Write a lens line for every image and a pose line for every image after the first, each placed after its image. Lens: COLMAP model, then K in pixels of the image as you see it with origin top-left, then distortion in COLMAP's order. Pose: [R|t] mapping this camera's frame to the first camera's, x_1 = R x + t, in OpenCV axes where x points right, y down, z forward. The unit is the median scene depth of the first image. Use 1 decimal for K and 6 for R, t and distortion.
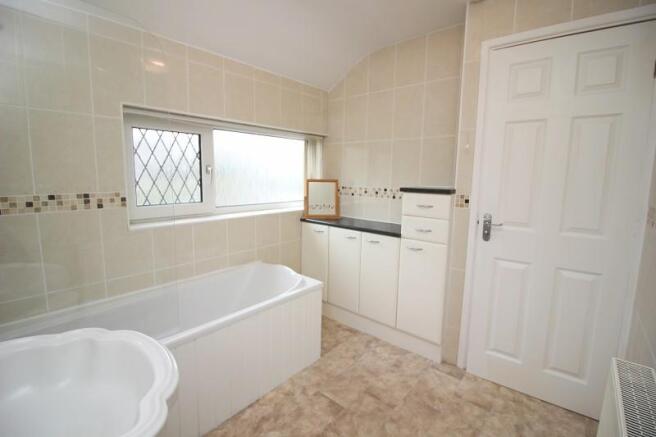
lens RADIAL K [[303.6, 0, 328.0], [0, 303.6, 218.5], [0, 0, 1]] dist [0.000904, -0.000031]
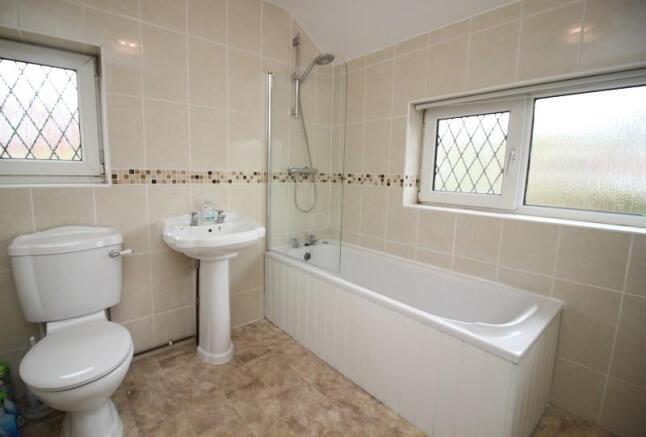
lens RADIAL K [[342.6, 0, 323.0], [0, 342.6, 218.5], [0, 0, 1]] dist [-0.049184, -0.000074]
pose [[-0.210533, 0.115193, -0.970776, 0.819164], [-0.160040, 0.975575, 0.150471, -0.075243], [0.964398, 0.187042, -0.186955, 1.037512]]
